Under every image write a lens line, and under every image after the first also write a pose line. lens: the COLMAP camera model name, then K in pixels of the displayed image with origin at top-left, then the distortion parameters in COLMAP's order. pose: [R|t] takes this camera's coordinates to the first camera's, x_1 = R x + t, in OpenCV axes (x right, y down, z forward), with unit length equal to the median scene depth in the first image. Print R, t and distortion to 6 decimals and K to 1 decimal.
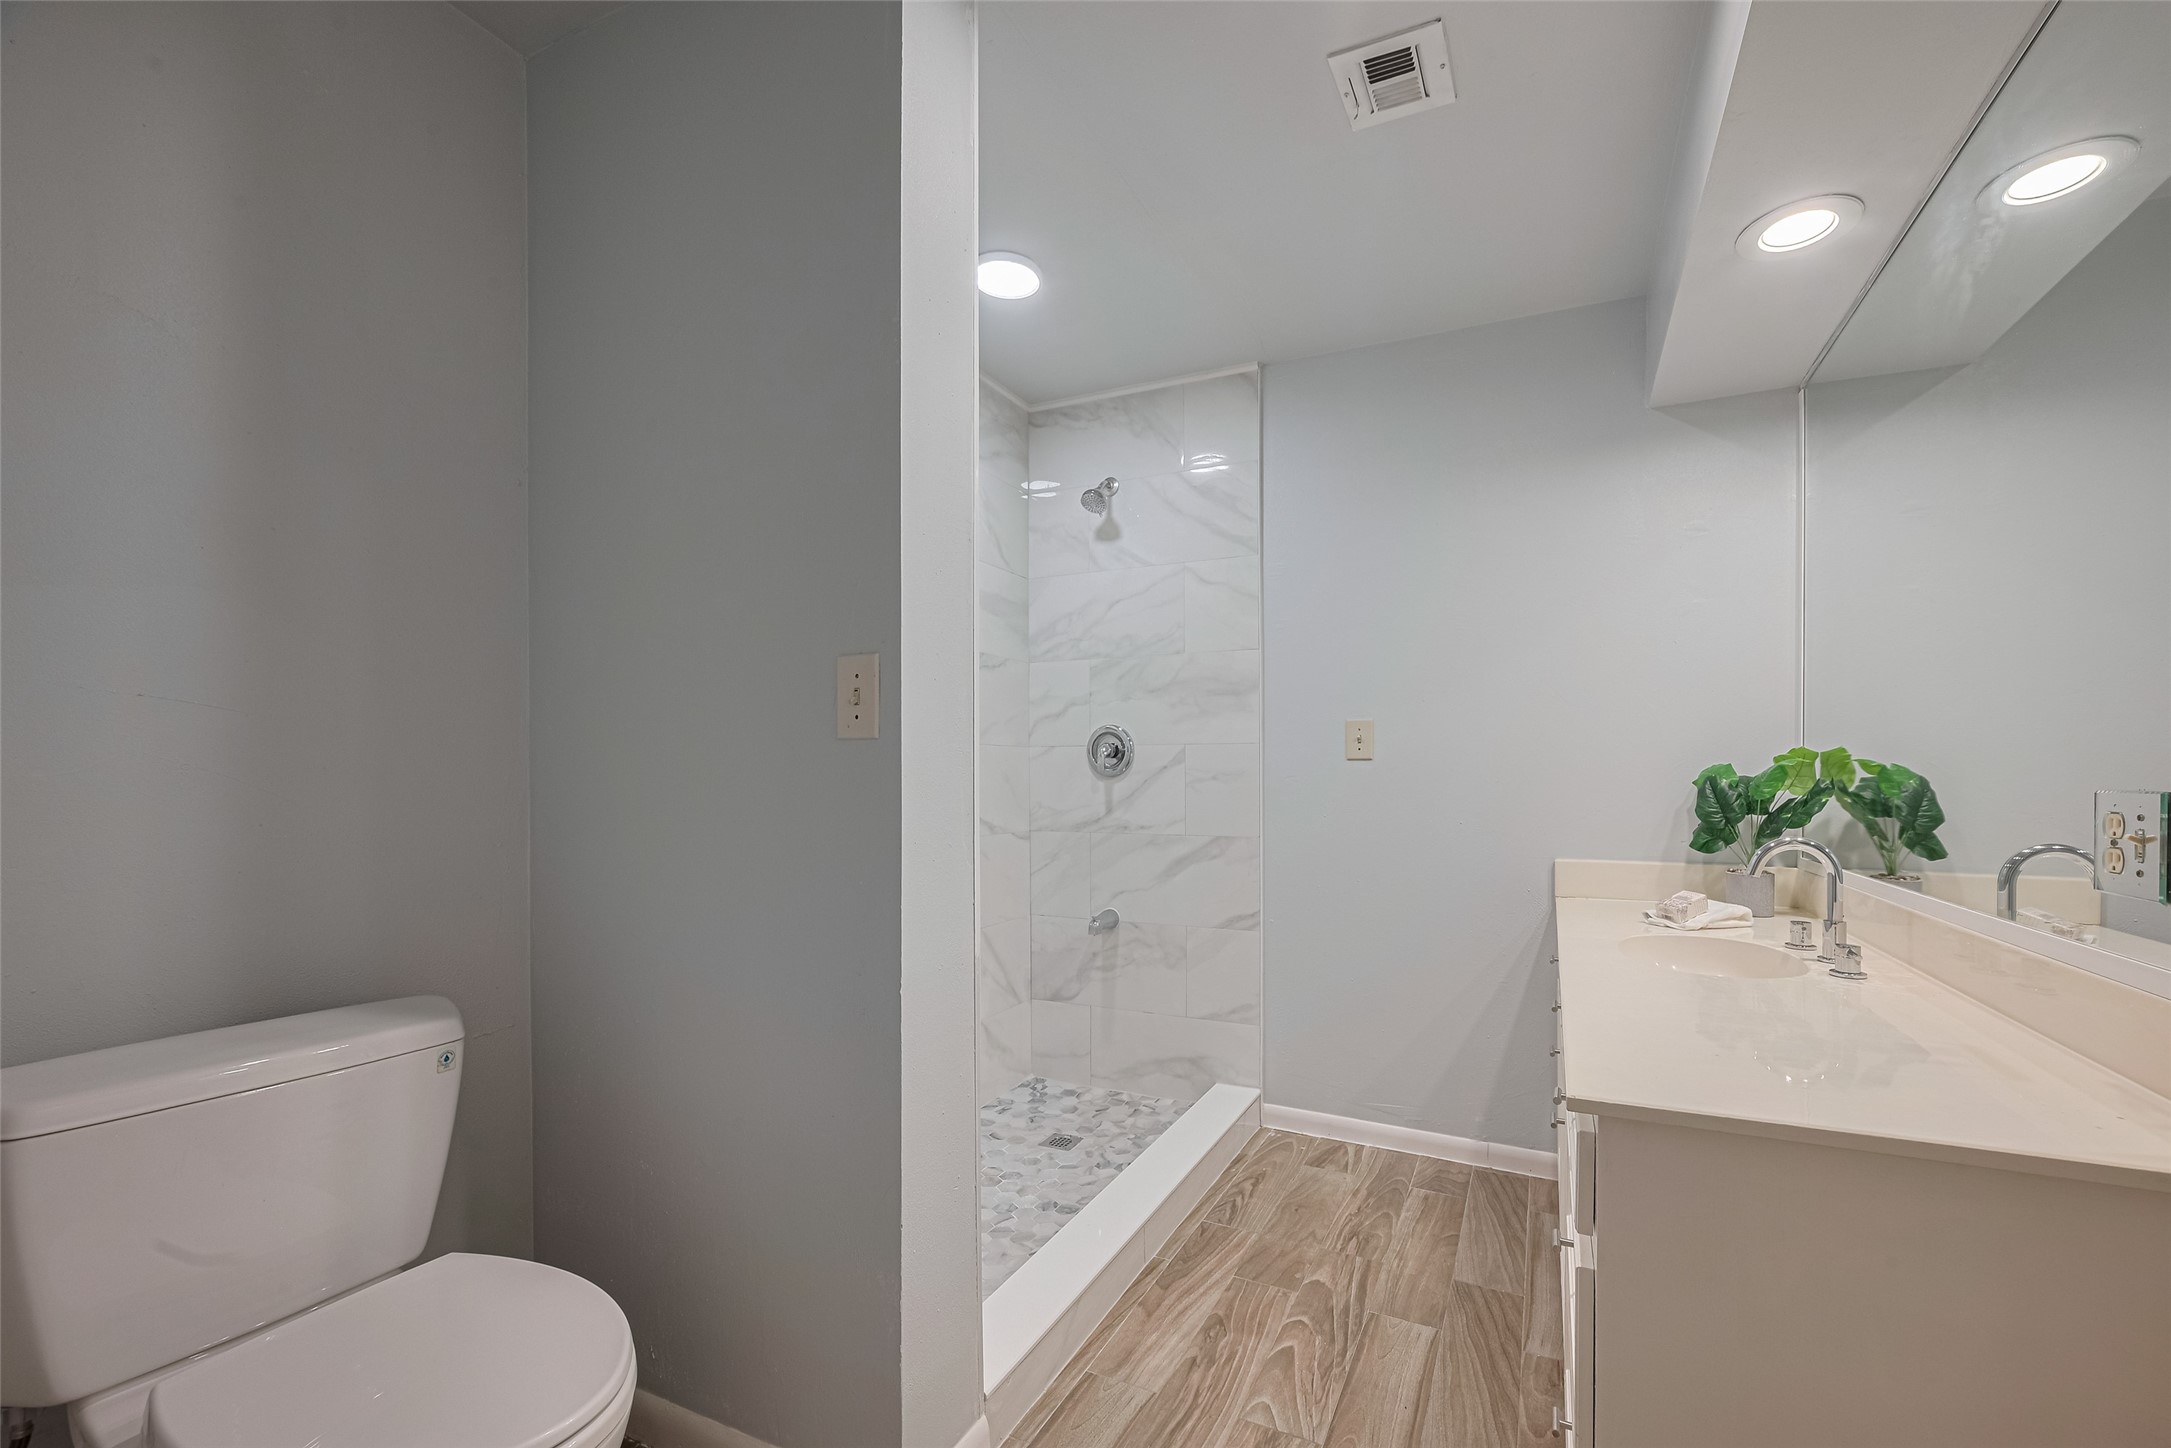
lens RADIAL K [[866.8, 0, 1158.9], [0, 866.8, 797.1], [0, 0, 1]] dist [-0.004852, -0.000175]
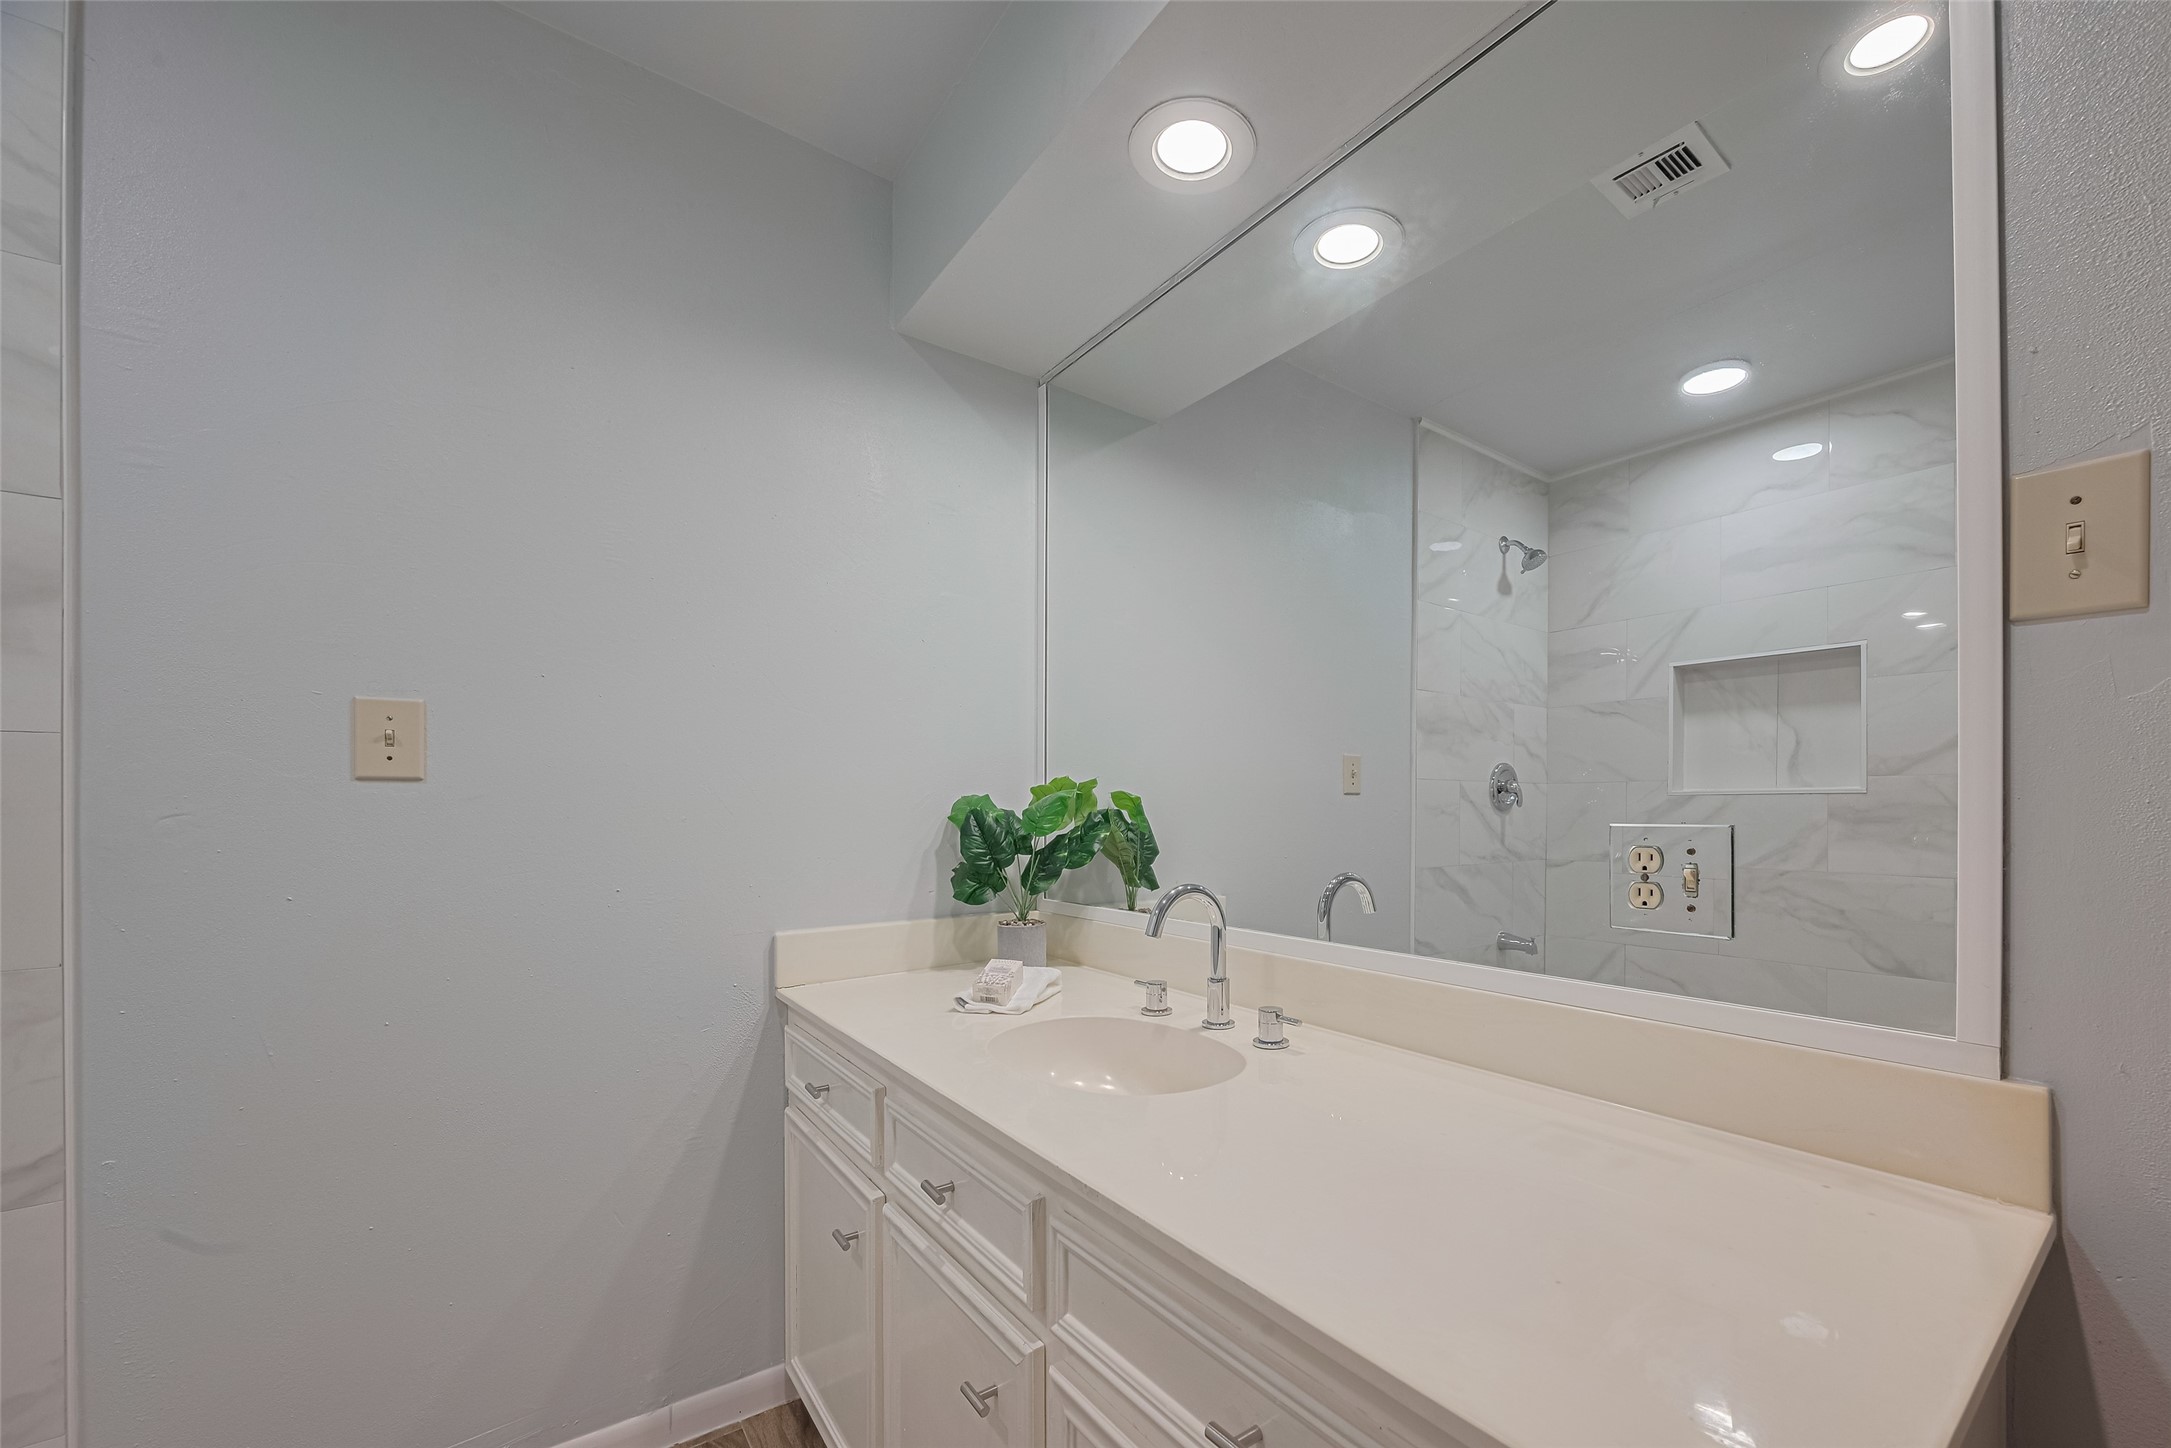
lens RADIAL K [[866.8, 0, 1158.9], [0, 866.8, 797.1], [0, 0, 1]] dist [-0.004852, -0.000175]
pose [[0.454949, 0.007556, 0.890485, -0.011066], [0.024793, 0.999469, -0.021148, -0.014660], [-0.890172, 0.031699, 0.454520, 0.483111]]
